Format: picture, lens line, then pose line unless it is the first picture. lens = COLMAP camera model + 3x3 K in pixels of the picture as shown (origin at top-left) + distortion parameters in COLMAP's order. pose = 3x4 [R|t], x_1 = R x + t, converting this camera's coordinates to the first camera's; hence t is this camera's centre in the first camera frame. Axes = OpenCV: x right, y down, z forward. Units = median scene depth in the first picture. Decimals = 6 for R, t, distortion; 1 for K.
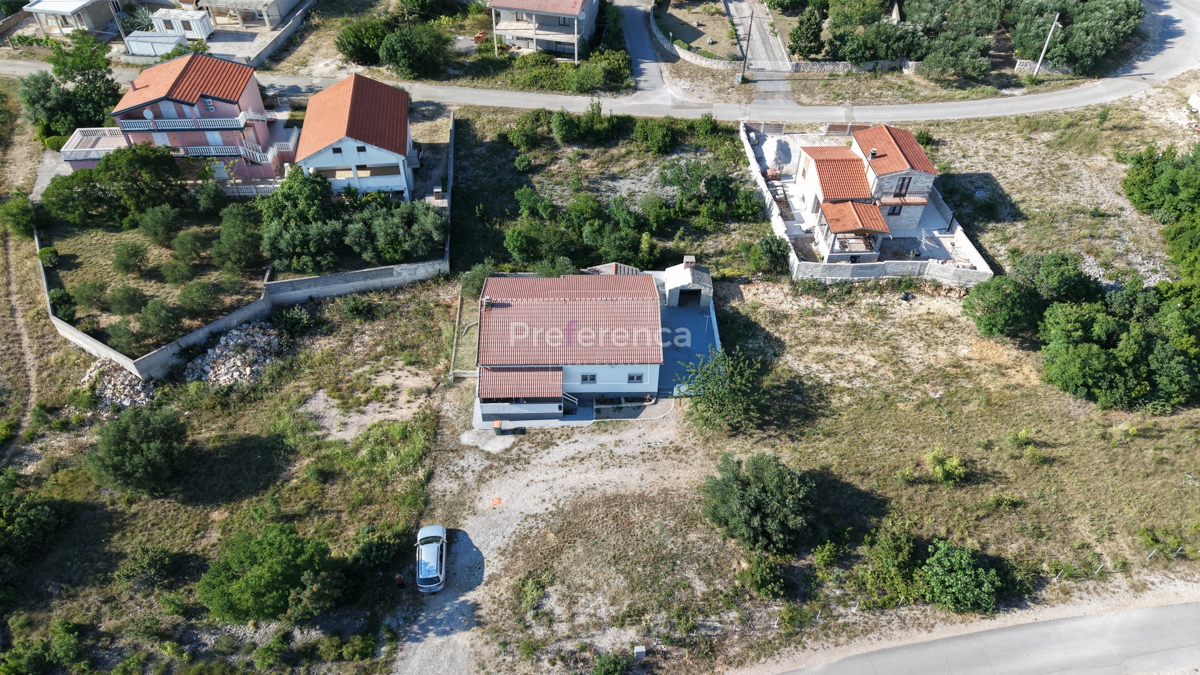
lens RADIAL K [[805.8, 0, 600.8], [0, 805.8, 337.3], [0, 0, 1]] dist [0.029151, -0.027945]
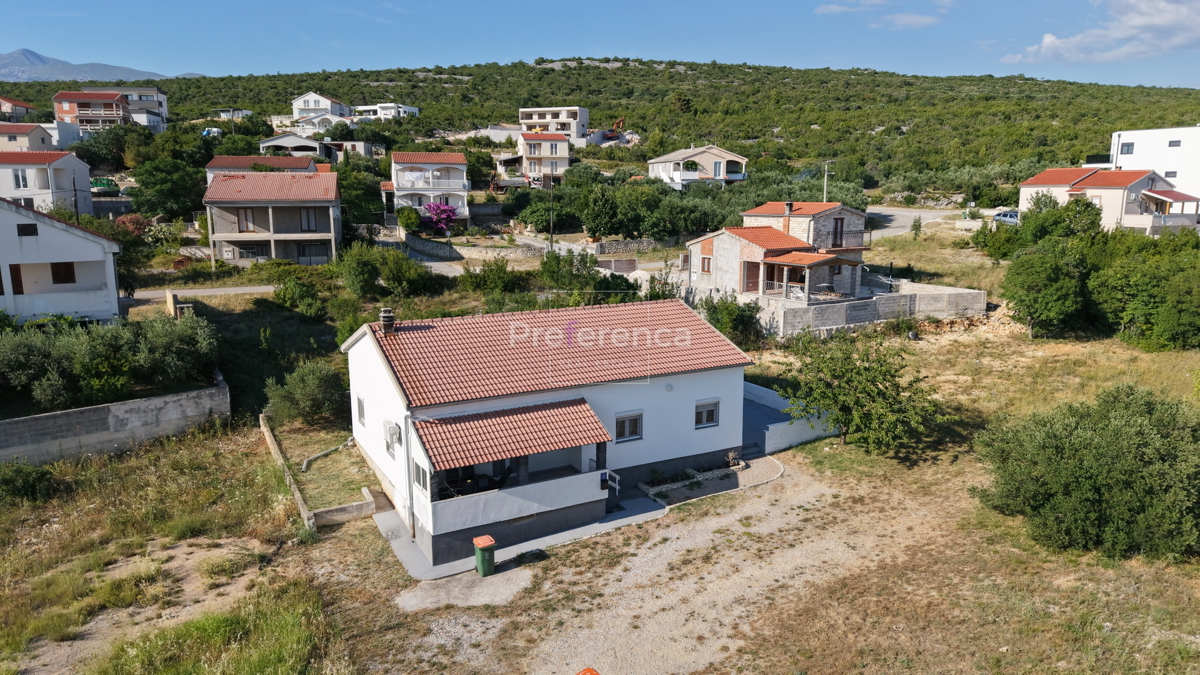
lens RADIAL K [[805.8, 0, 596.4], [0, 805.8, 332.6], [0, 0, 1]] dist [0.029151, -0.027945]
pose [[0.886881, -0.096040, 0.451906, -0.249206], [0.330787, 0.814861, -0.476005, 0.231636], [-0.322525, 0.571644, 0.754453, 0.608584]]
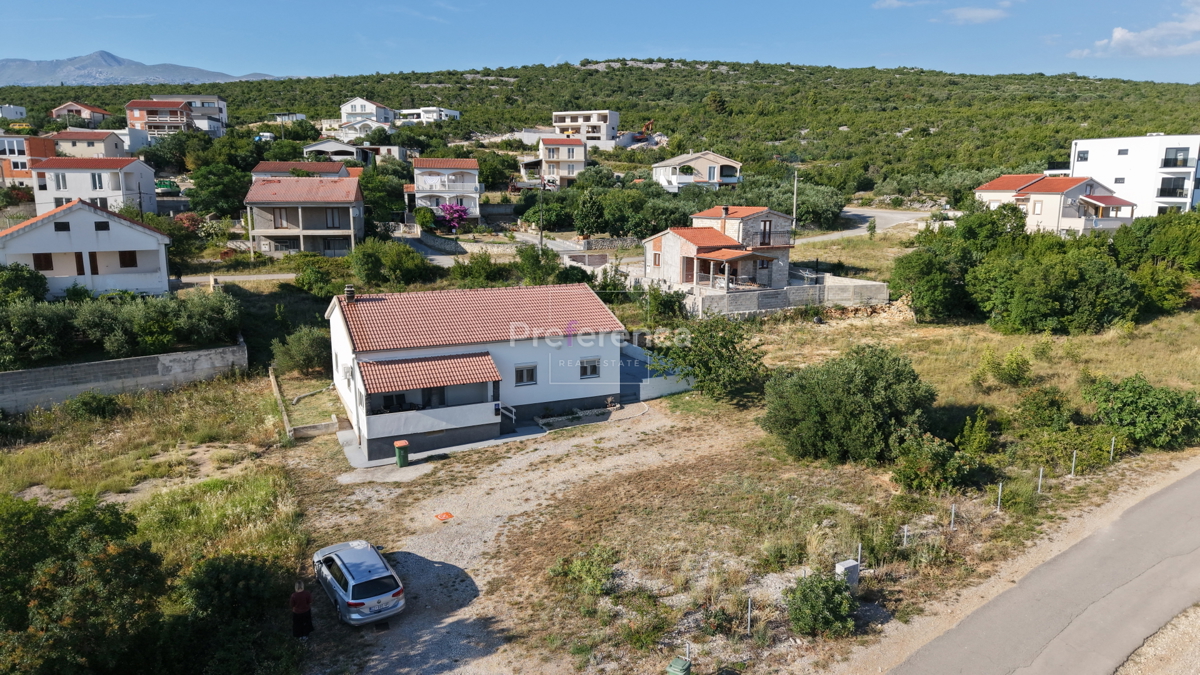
lens RADIAL K [[805.8, 0, 600.5], [0, 805.8, 334.1], [0, 0, 1]] dist [0.029151, -0.027945]
pose [[0.913624, -0.085230, 0.397526, -0.221064], [0.290133, 0.821638, -0.490646, 0.370456], [-0.284804, 0.563601, 0.775397, 0.449752]]
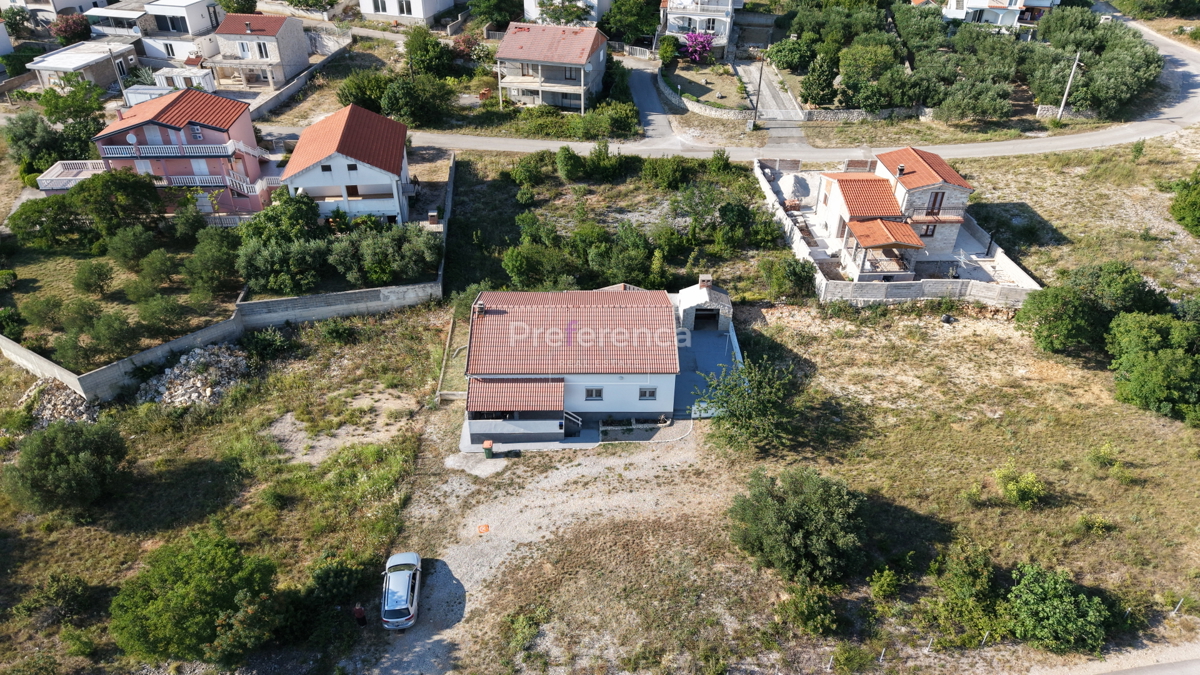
lens RADIAL K [[805.8, 0, 600.5], [0, 805.8, 336.1], [0, 0, 1]] dist [0.029151, -0.027945]
pose [[0.999968, 0.000359, -0.007941, -0.001197], [-0.001675, 0.986071, -0.166318, 0.135179], [0.007771, 0.166326, 0.986040, 0.130373]]
